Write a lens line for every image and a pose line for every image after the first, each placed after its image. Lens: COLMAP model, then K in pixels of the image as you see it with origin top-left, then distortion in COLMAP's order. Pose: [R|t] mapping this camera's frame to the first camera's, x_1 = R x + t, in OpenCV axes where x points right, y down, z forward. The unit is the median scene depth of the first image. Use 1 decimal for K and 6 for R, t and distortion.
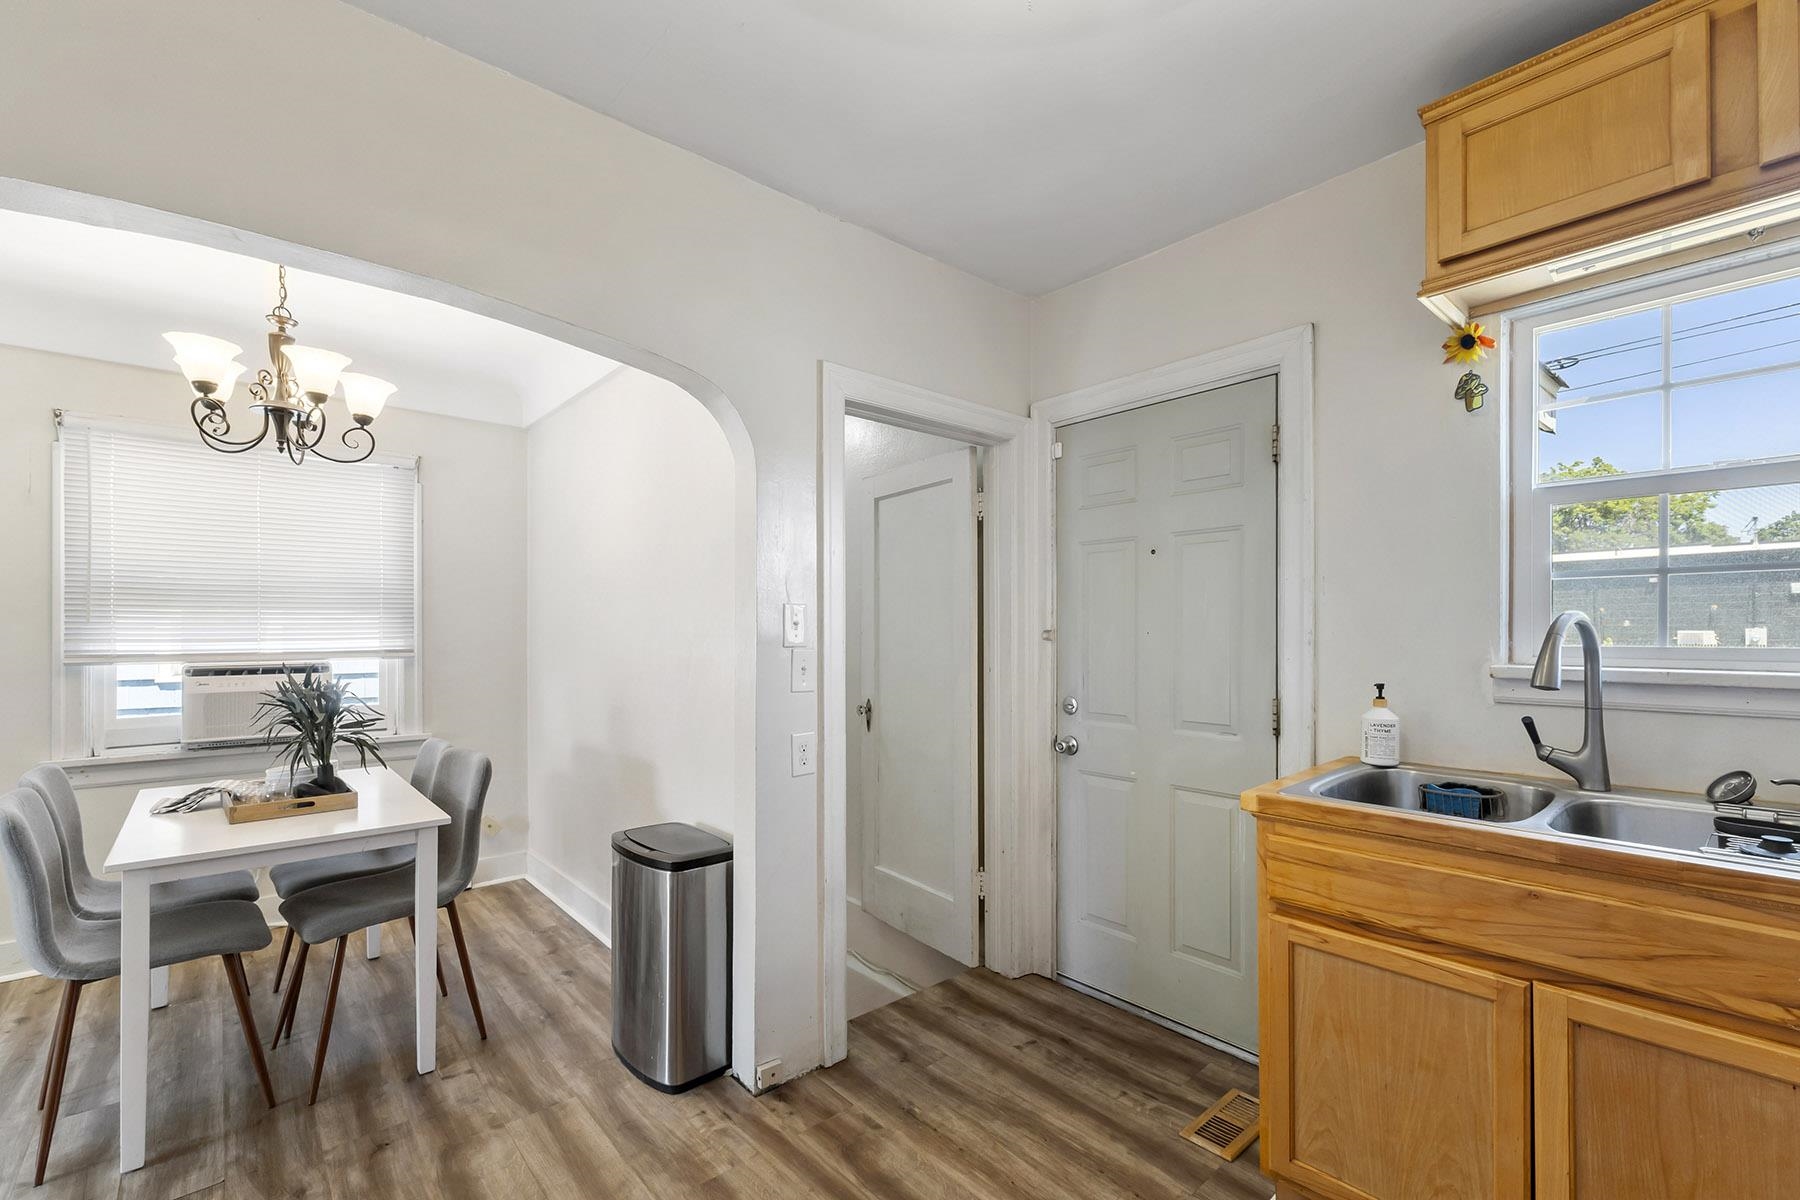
lens RADIAL K [[770.5, 0, 896.0], [0, 770.5, 632.2], [0, 0, 1]] dist [0.006597, -0.001230]
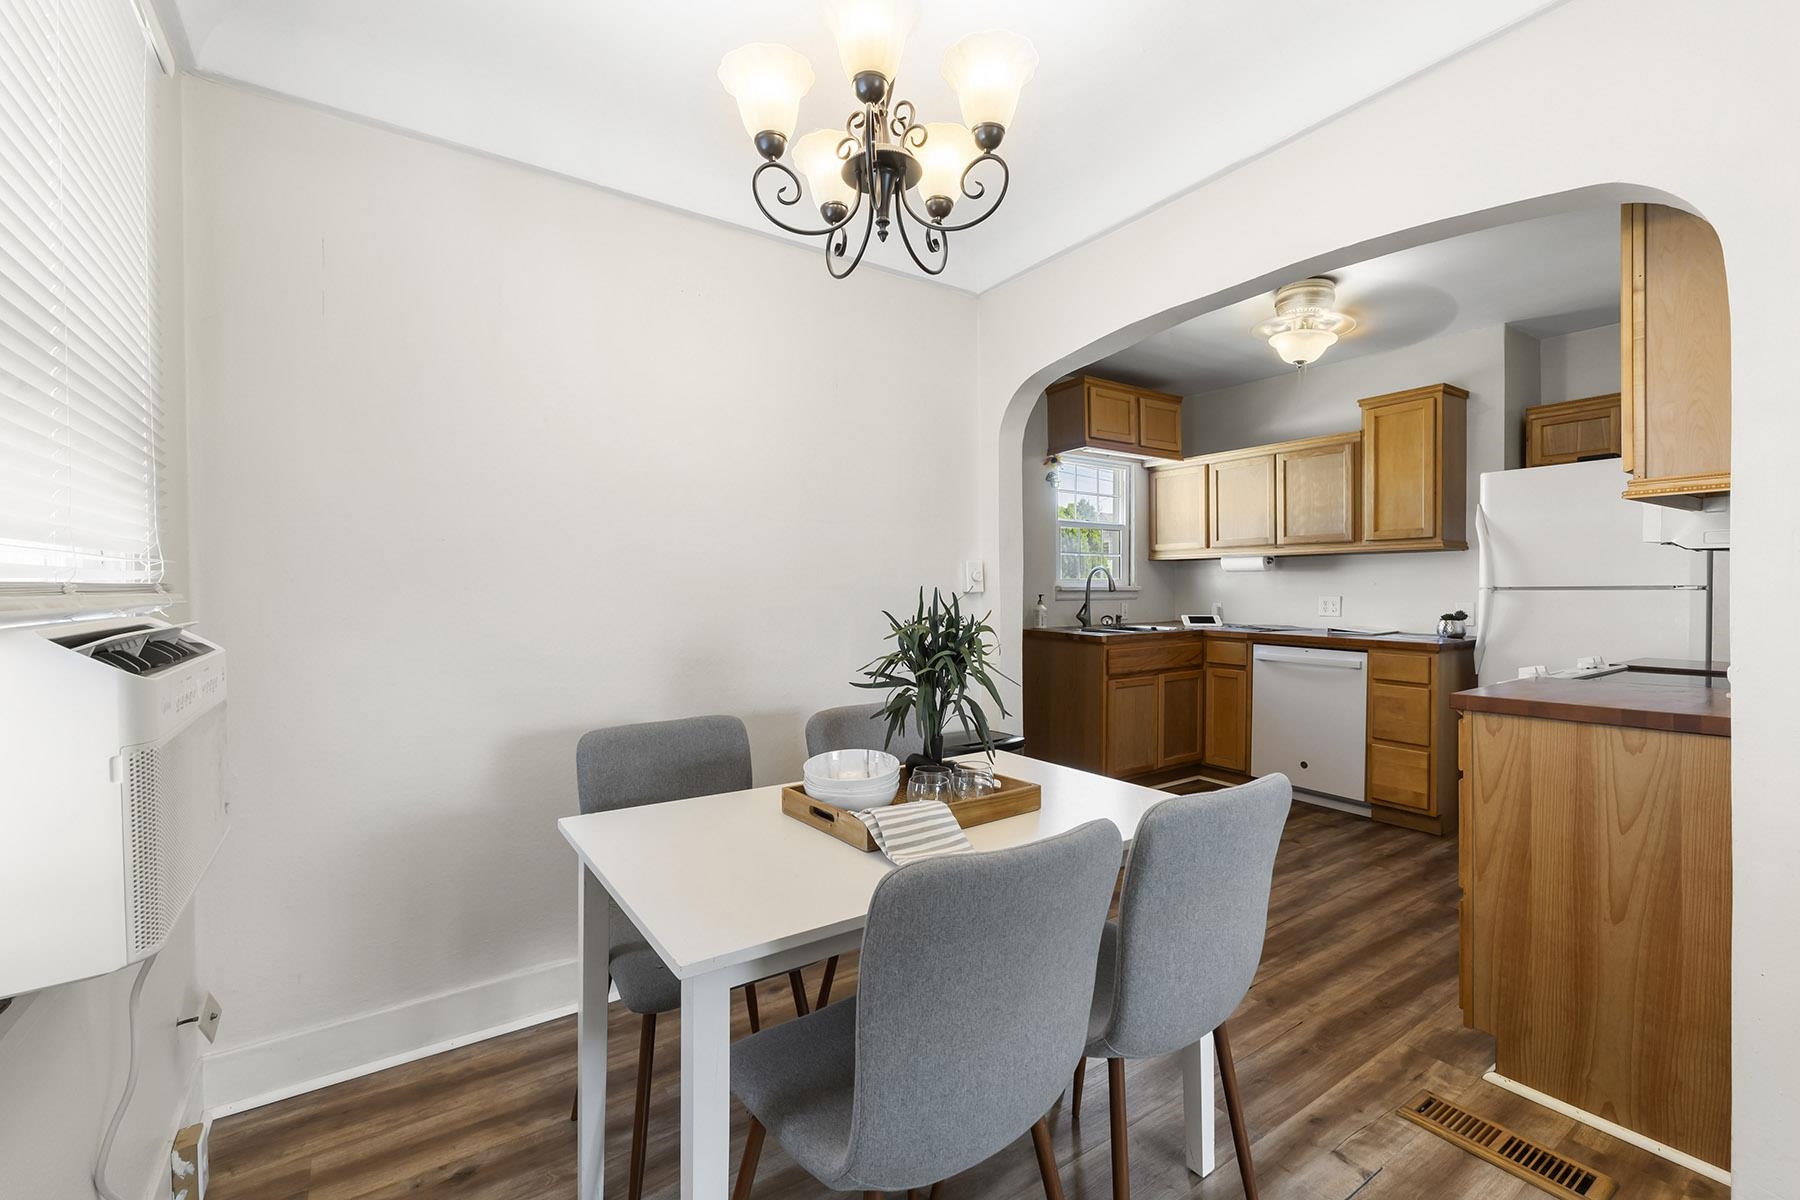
lens RADIAL K [[770.5, 0, 889.6], [0, 770.5, 604.6], [0, 0, 1]] dist [0.006597, -0.001230]
pose [[0.119970, -0.020315, 0.992570, -1.401820], [0.005836, 0.999788, 0.019757, 0.036270], [-0.992760, 0.003422, 0.120064, 0.926918]]
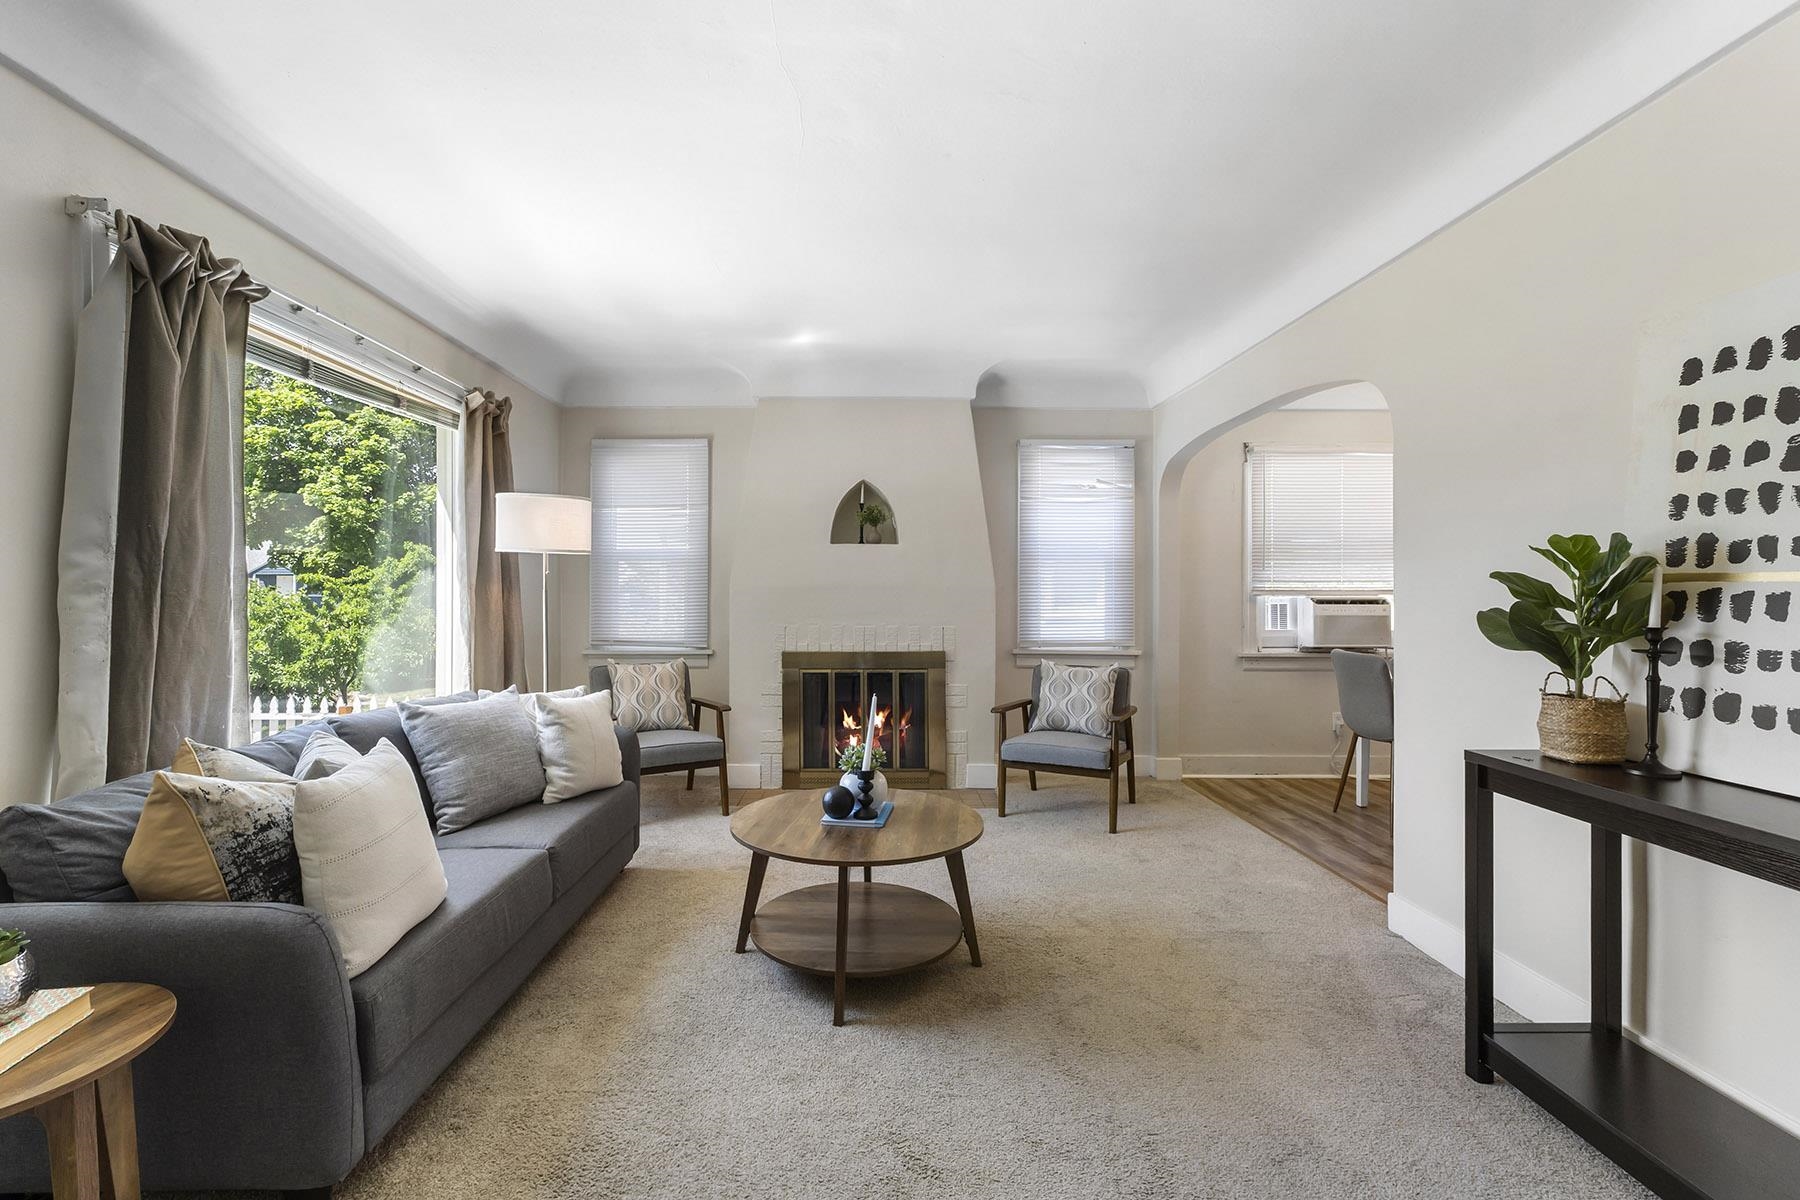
lens RADIAL K [[770.5, 0, 871.6], [0, 770.5, 593.0], [0, 0, 1]] dist [0.006597, -0.001230]
pose [[0.754008, 0.002994, -0.656858, -0.703988], [-0.002253, 0.999996, 0.001971, 0.041964], [0.656861, -0.000006, 0.754012, -0.929502]]
